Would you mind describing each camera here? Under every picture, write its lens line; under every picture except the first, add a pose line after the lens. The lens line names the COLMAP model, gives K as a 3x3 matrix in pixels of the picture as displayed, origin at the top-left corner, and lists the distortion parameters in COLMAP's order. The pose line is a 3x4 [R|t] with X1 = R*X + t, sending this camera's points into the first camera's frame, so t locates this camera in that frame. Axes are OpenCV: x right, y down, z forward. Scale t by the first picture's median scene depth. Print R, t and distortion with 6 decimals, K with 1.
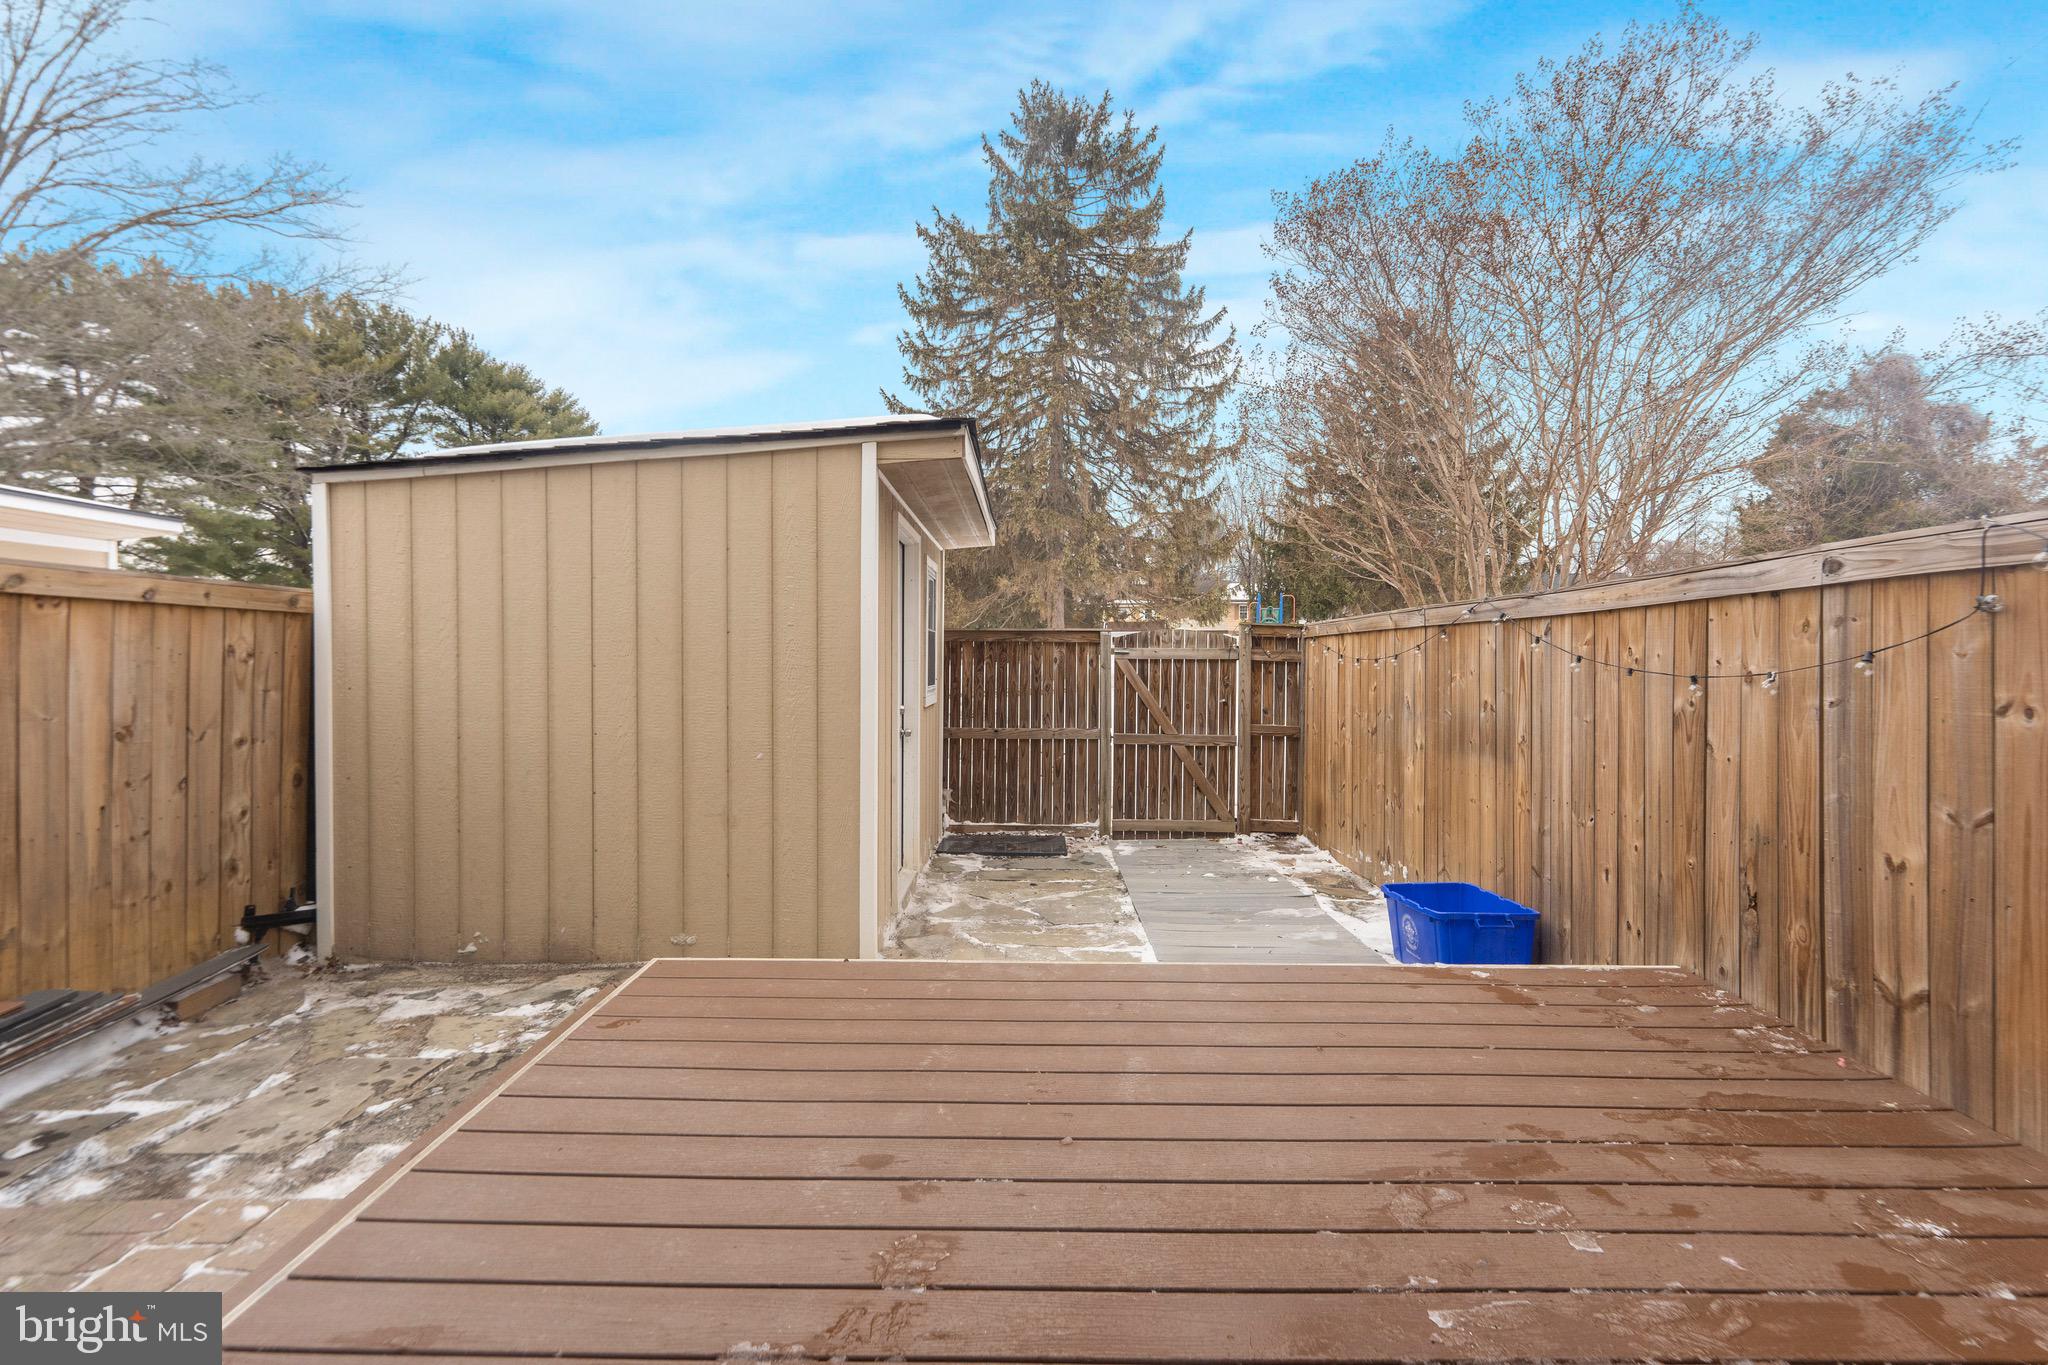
lens RADIAL K [[874.5, 0, 1036.2], [0, 874.5, 664.9], [0, 0, 1]] dist [-0.001470, 0.000295]
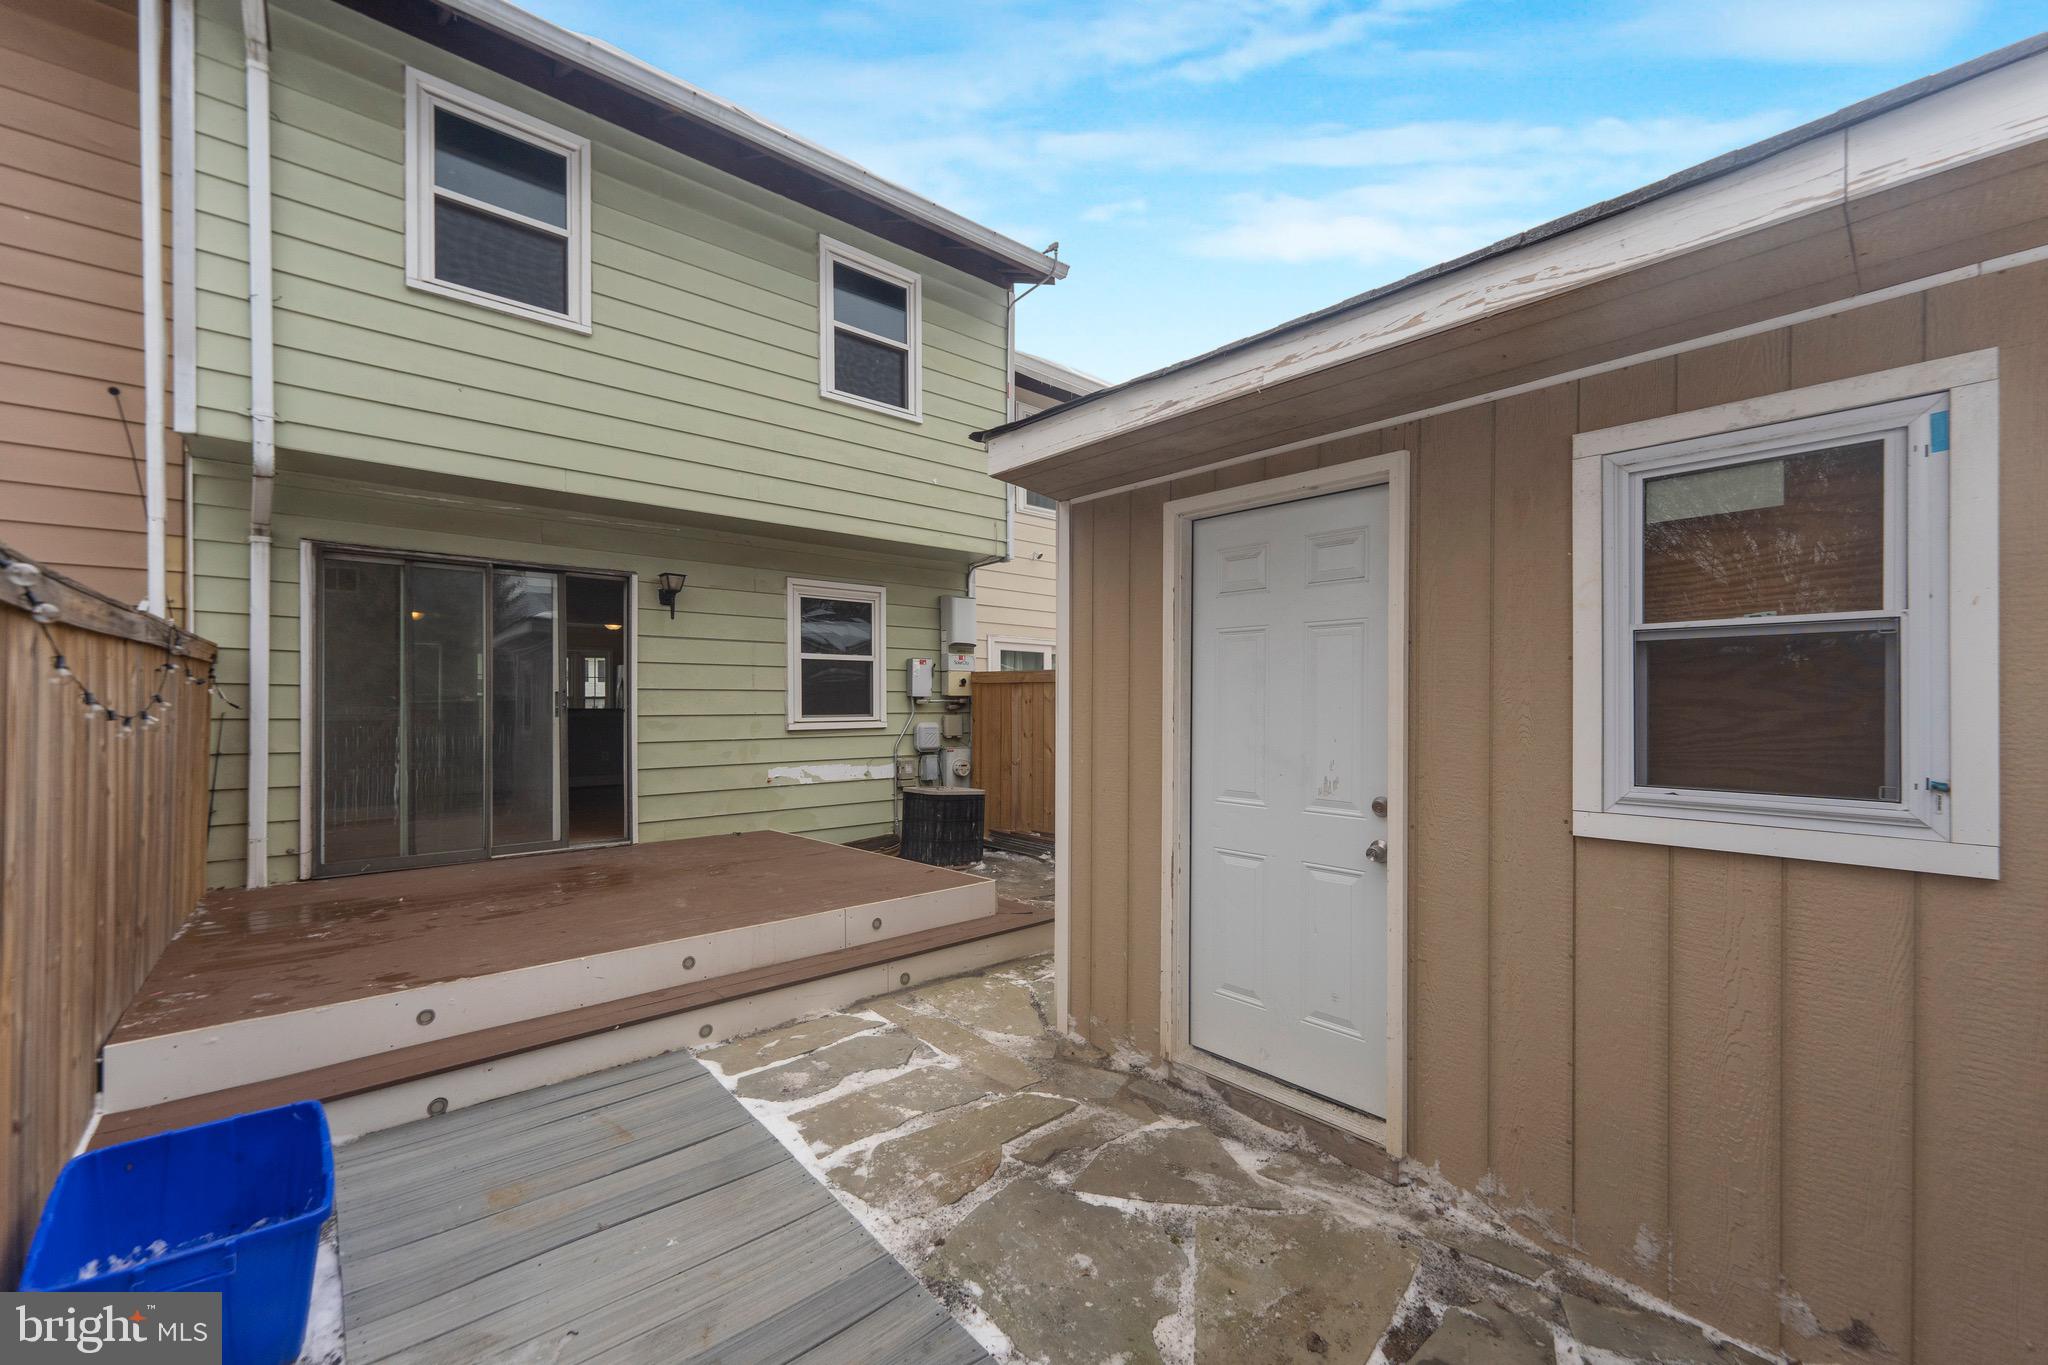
lens RADIAL K [[840.1, 0, 1044.8], [0, 840.1, 699.3], [0, 0, 1]] dist [0.004117, -0.000163]
pose [[-0.740942, -0.005307, -0.671548, 0.244094], [-0.011938, 0.999915, 0.005269, -0.011193], [0.671463, 0.011921, -0.740942, 0.919355]]
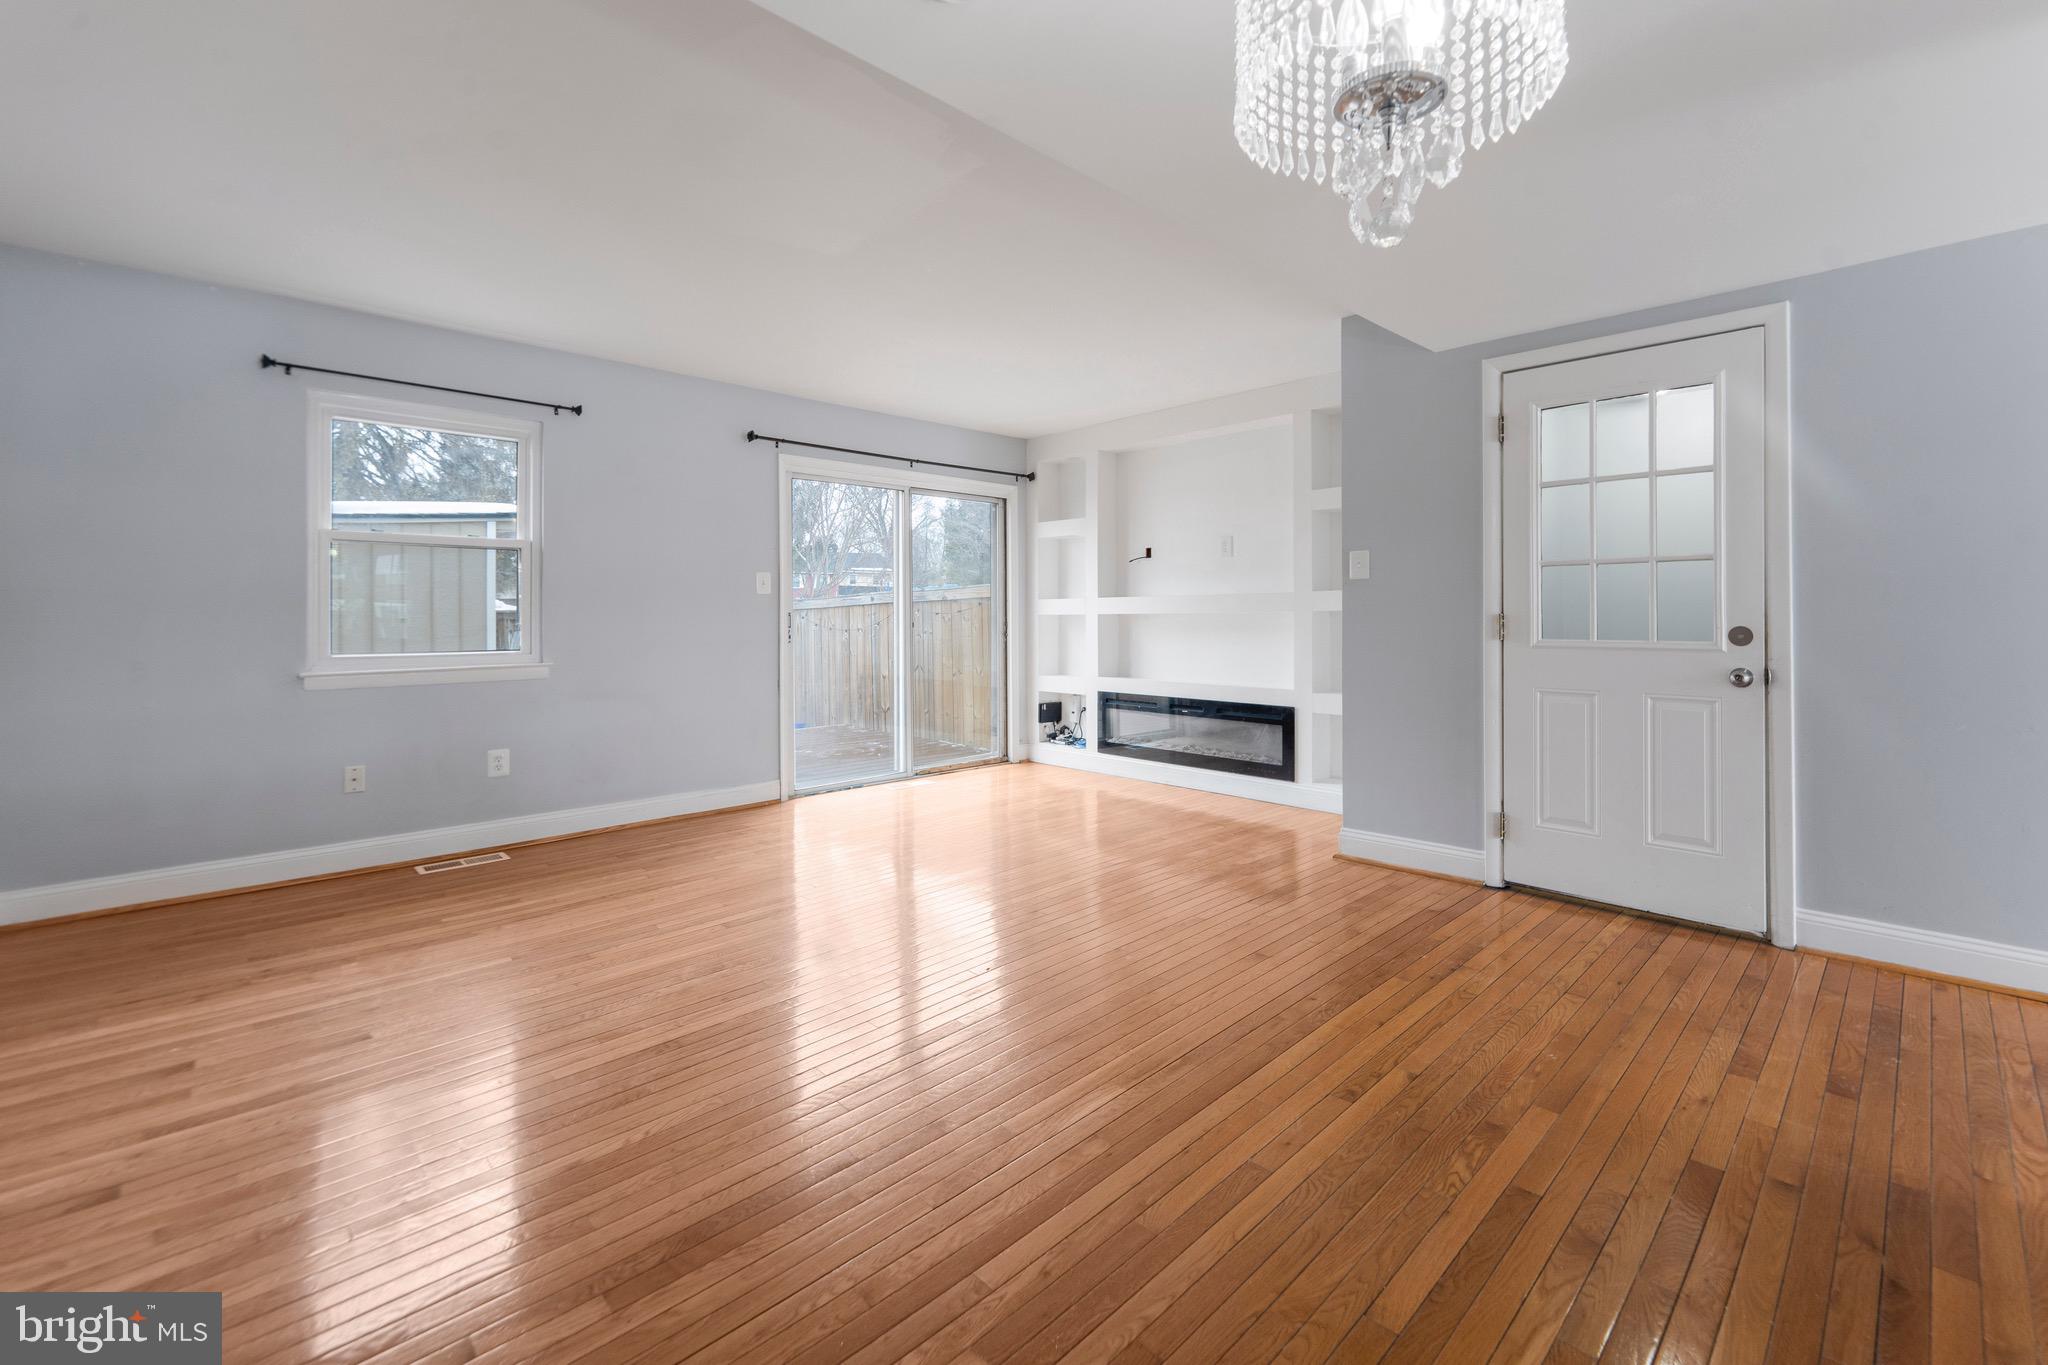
lens RADIAL K [[874.7, 0, 1048.4], [0, 874.7, 612.3], [0, 0, 1]] dist [0.001736, -0.000352]
pose [[0.714369, -0.006540, 0.699739, -0.369700], [0.023025, 0.999635, -0.014164, 0.003678], [-0.699391, 0.026229, 0.714258, -0.698509]]
